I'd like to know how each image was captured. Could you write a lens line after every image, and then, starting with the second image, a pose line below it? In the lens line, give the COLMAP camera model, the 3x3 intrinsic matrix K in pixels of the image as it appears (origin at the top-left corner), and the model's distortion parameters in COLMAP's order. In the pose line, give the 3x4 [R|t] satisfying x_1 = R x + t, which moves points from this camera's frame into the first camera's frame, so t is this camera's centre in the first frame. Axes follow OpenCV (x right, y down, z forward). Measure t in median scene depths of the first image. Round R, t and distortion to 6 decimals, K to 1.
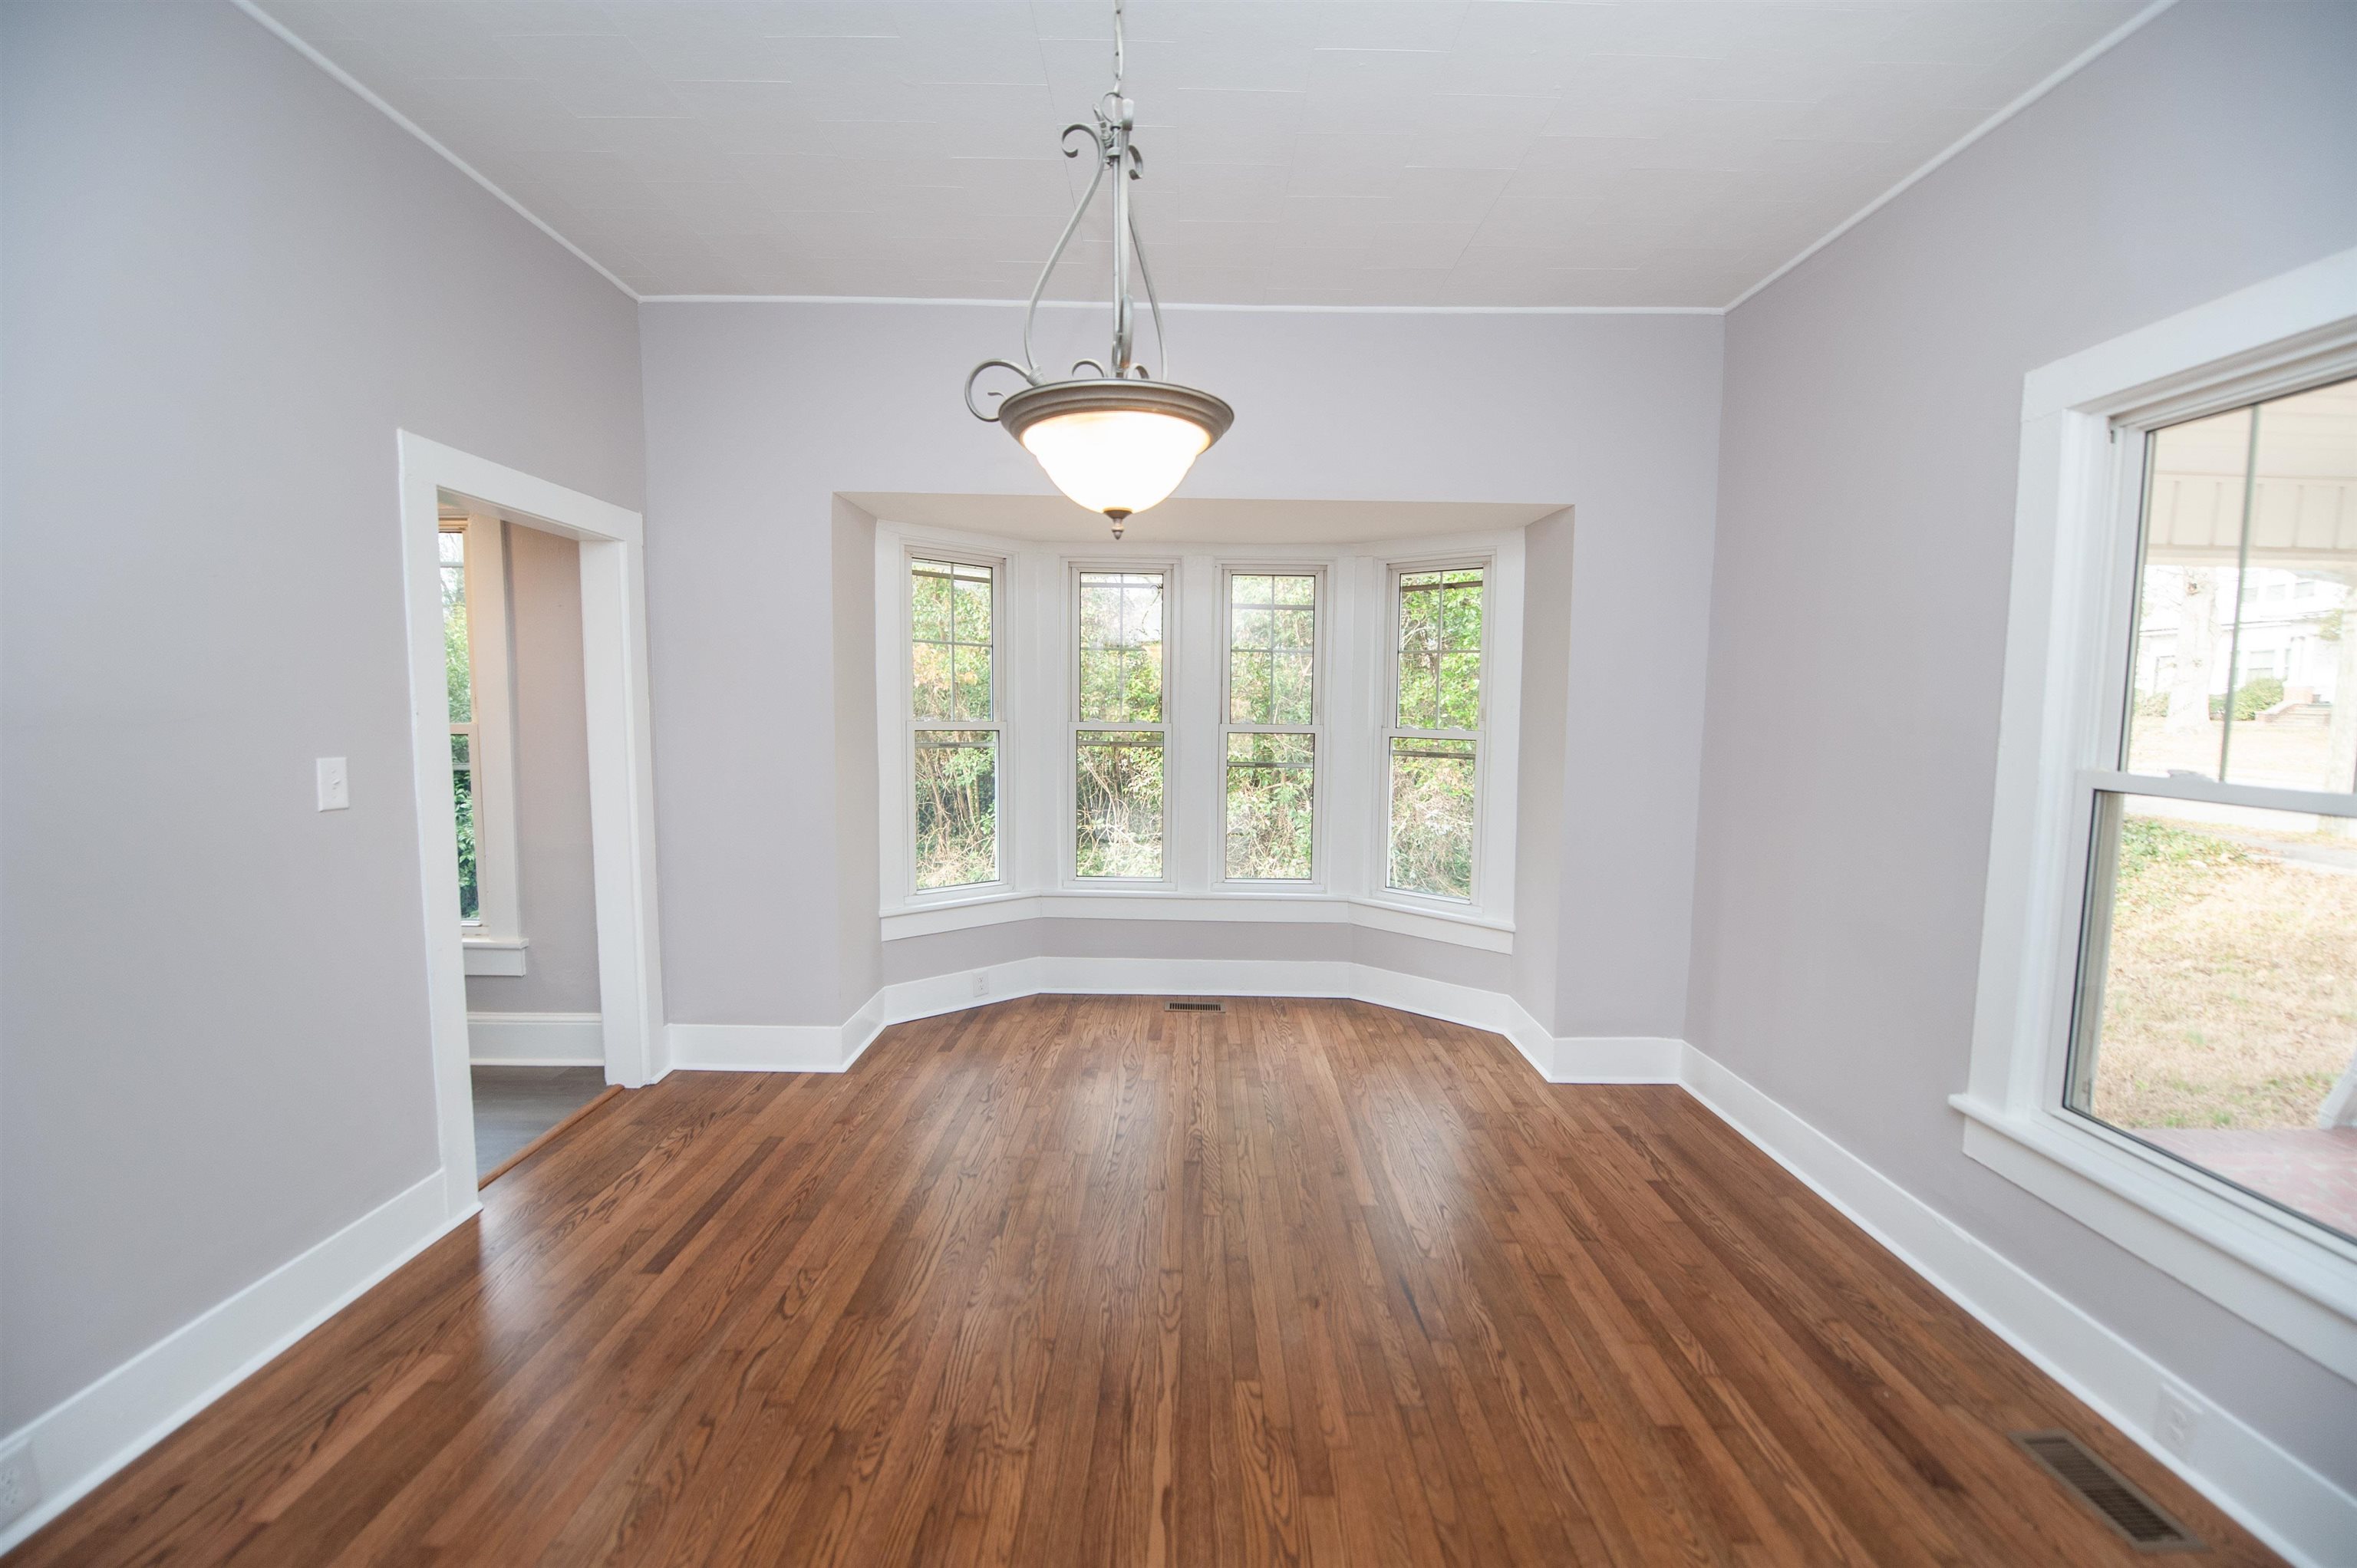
lens RADIAL K [[948.1, 0, 1178.5], [0, 948.1, 784.0], [0, 0, 1]] dist [-0.016426, -0.000603]
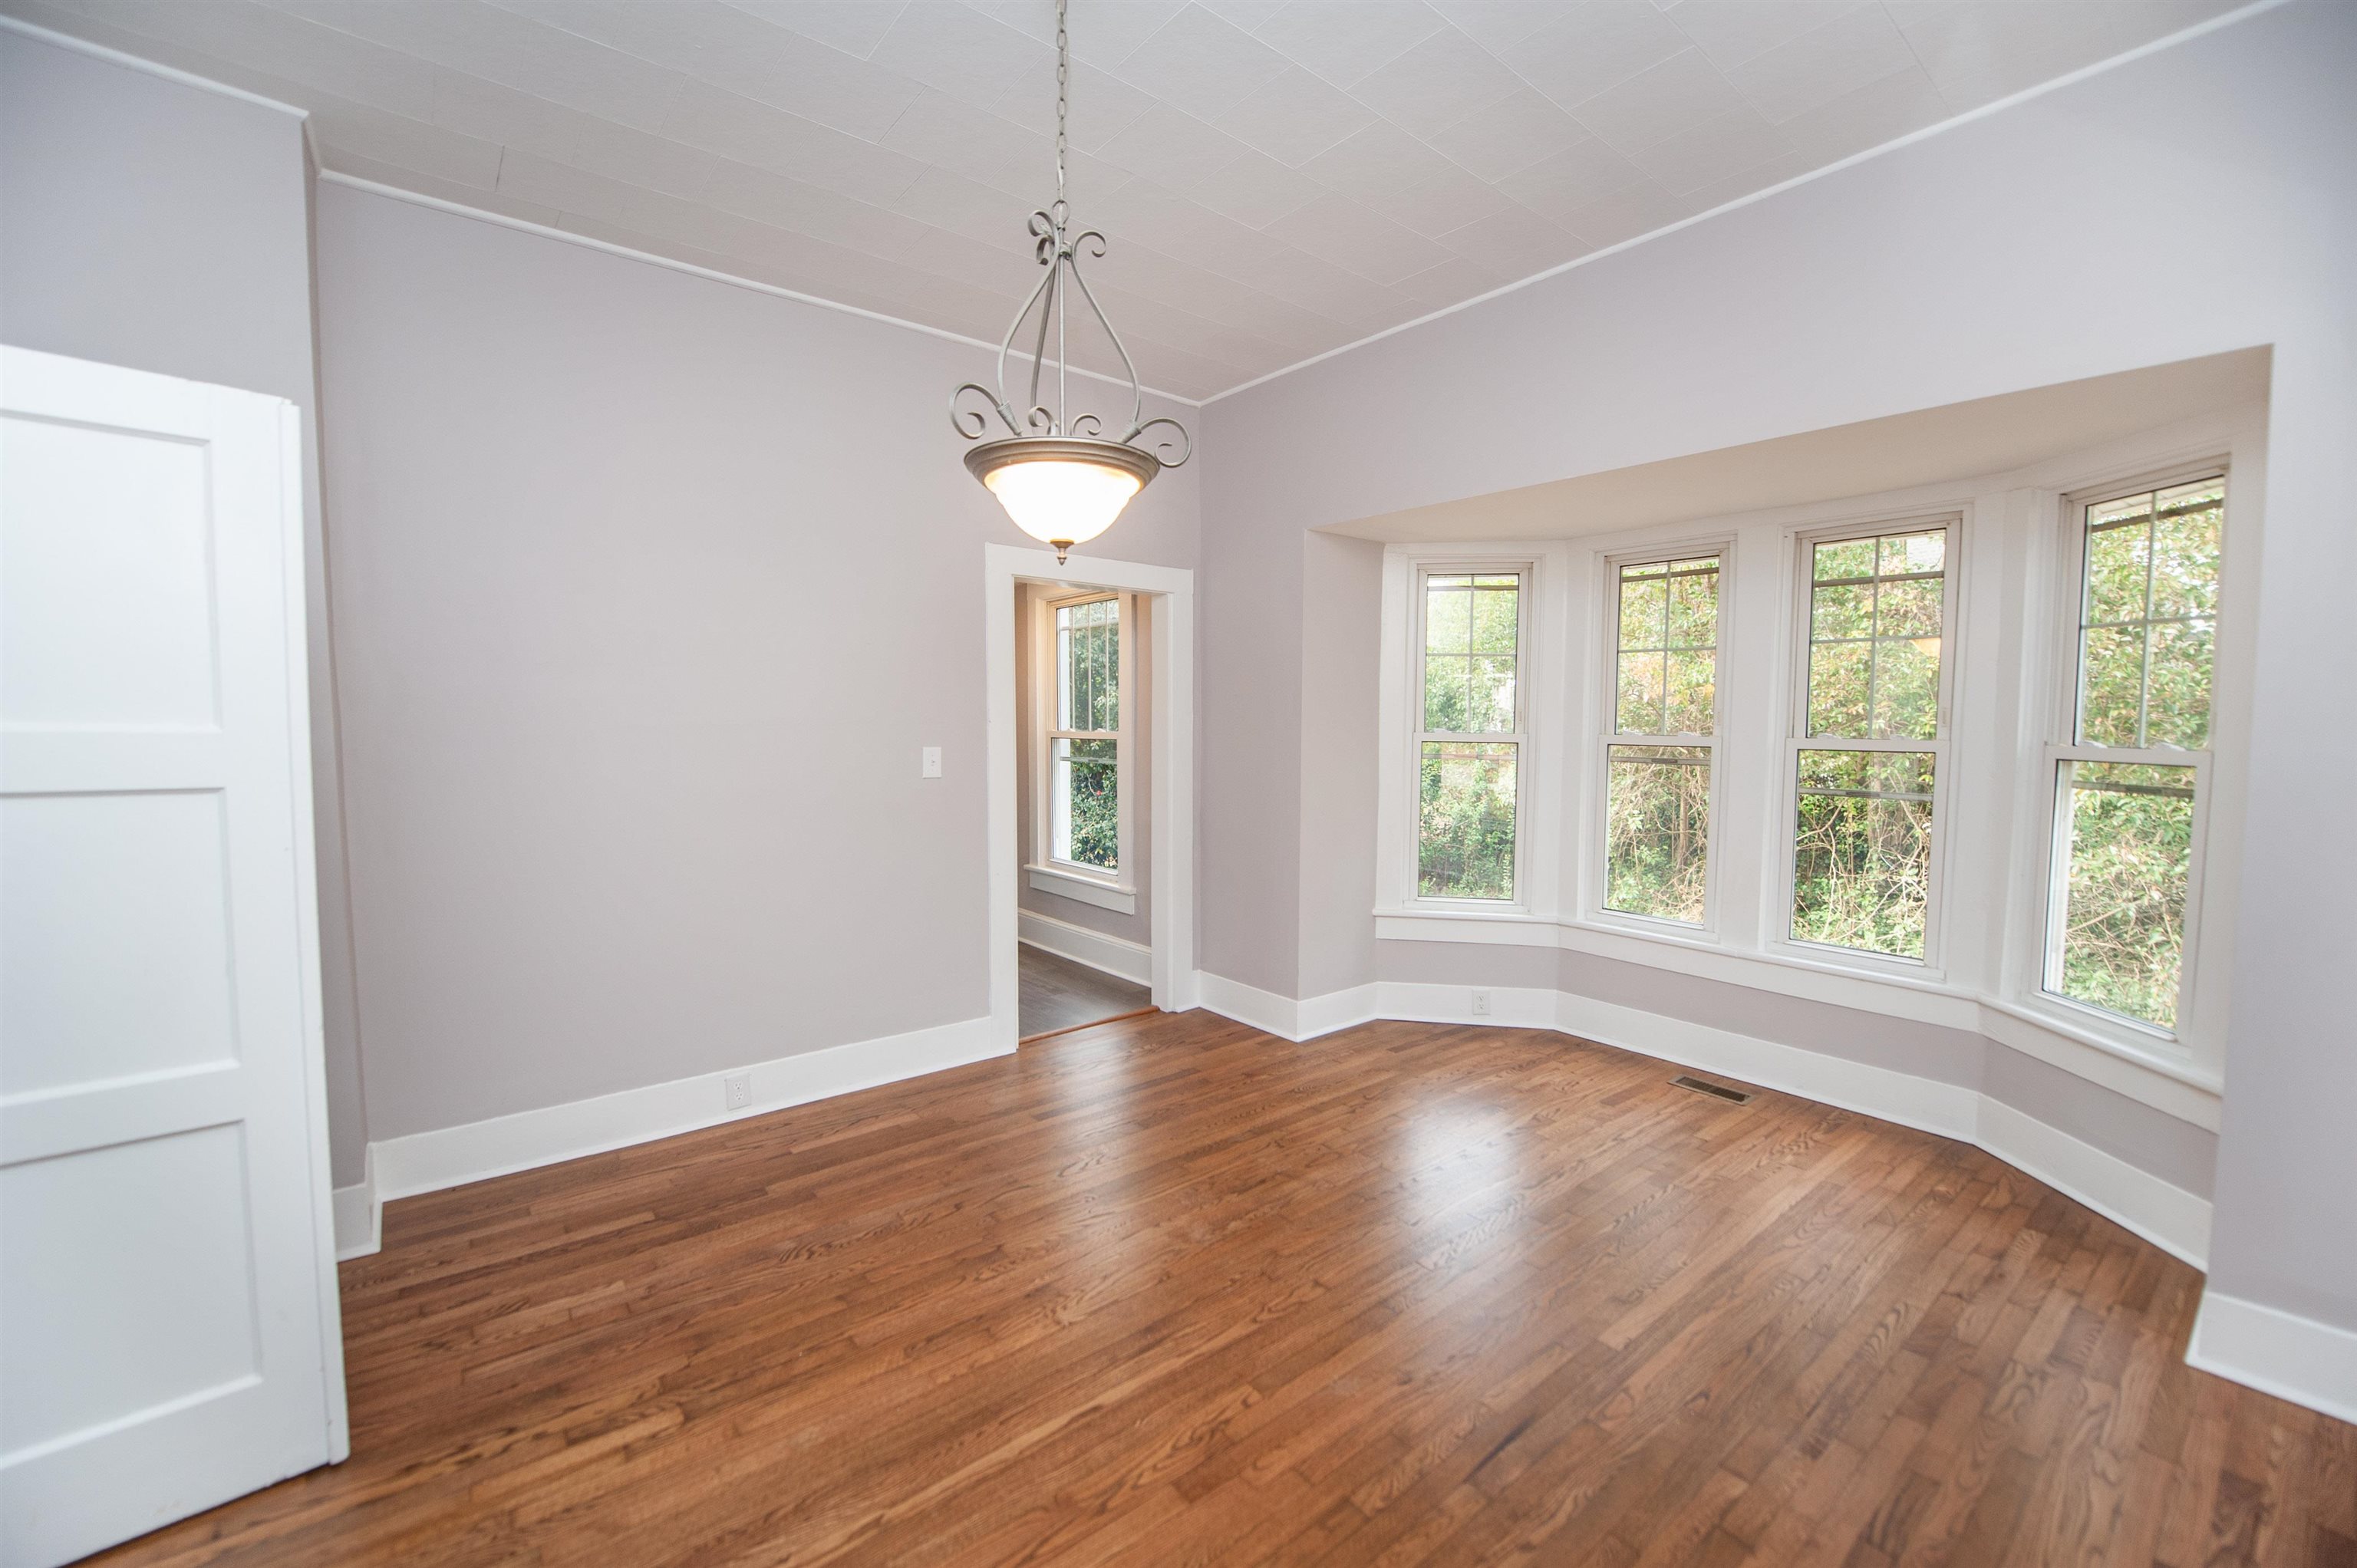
lens RADIAL K [[961.9, 0, 1178.5], [0, 961.9, 784.0], [0, 0, 1]] dist [-0.014182, -0.002693]
pose [[0.629648, 0.042696, -0.775706, 0.483591], [-0.061765, 0.998079, 0.004800, 0.001712], [0.774421, 0.044889, 0.631076, 0.175649]]
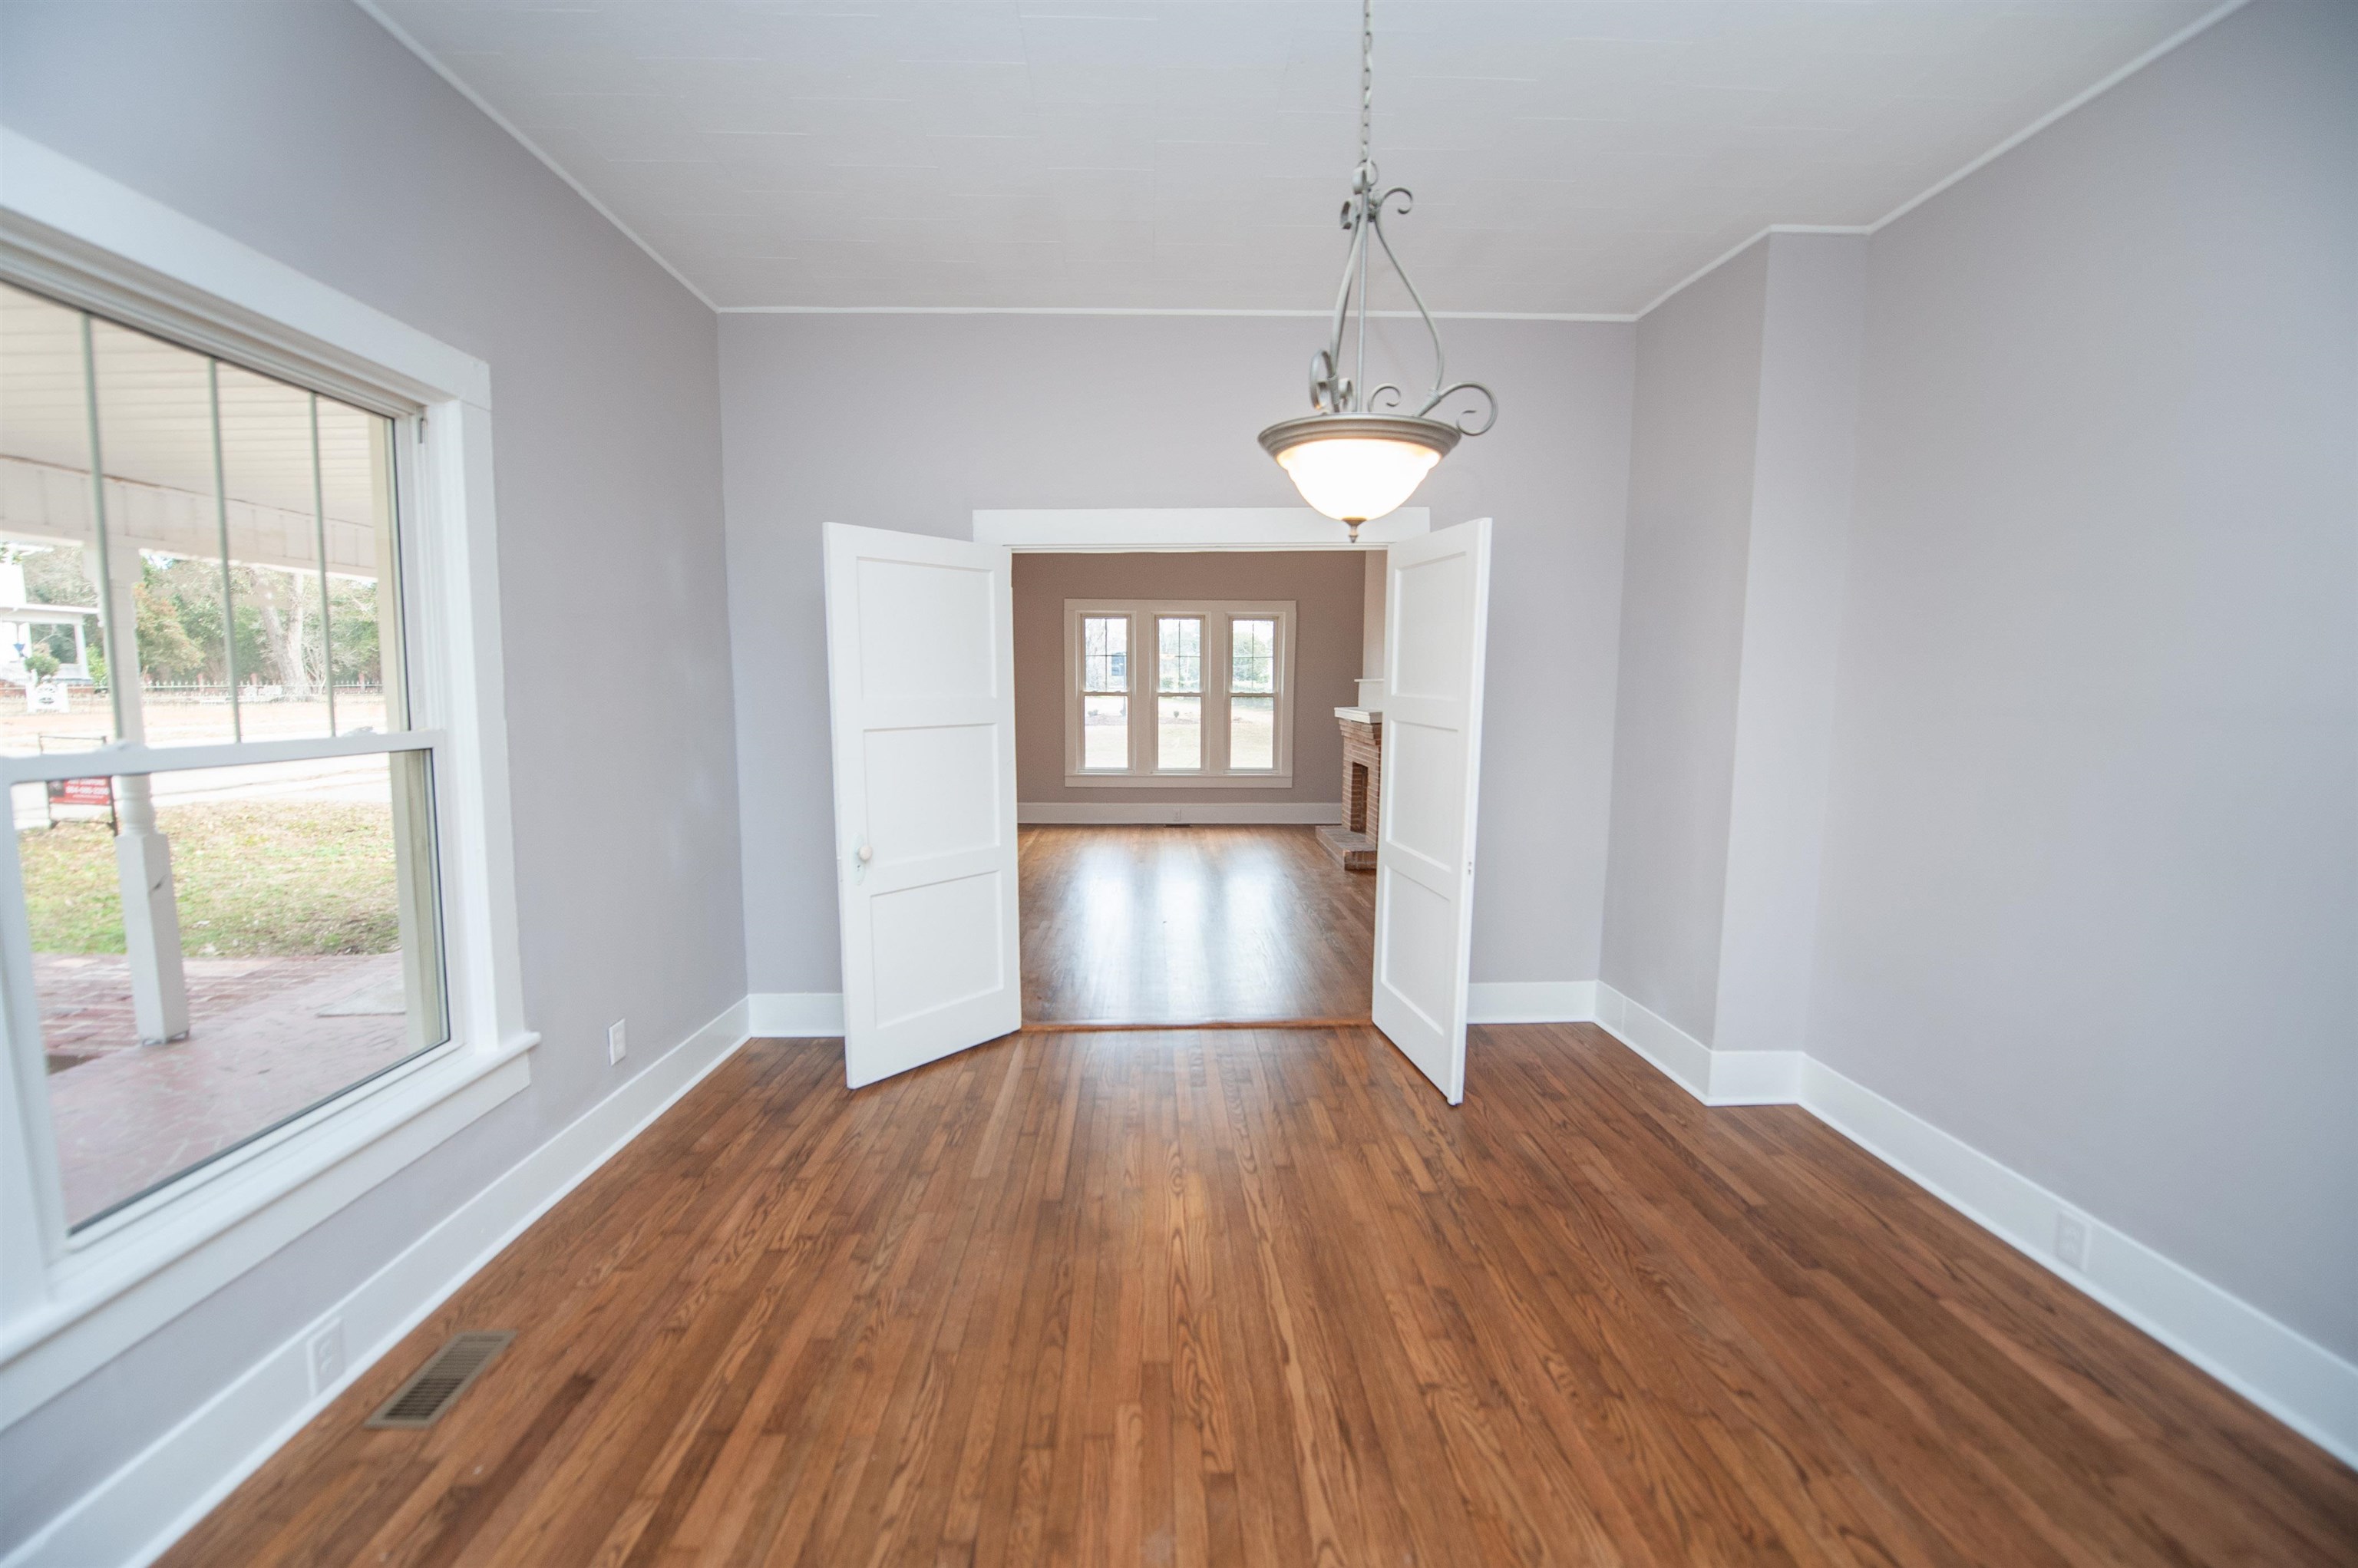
lens RADIAL K [[948.5, 0, 1179.0], [0, 948.5, 784.0], [0, 0, 1]] dist [-0.016426, -0.000603]
pose [[-0.999029, -0.013710, -0.041864, 0.096738], [-0.021381, 0.981799, 0.188716, -0.088914], [0.038514, 0.189428, -0.981139, 1.081278]]
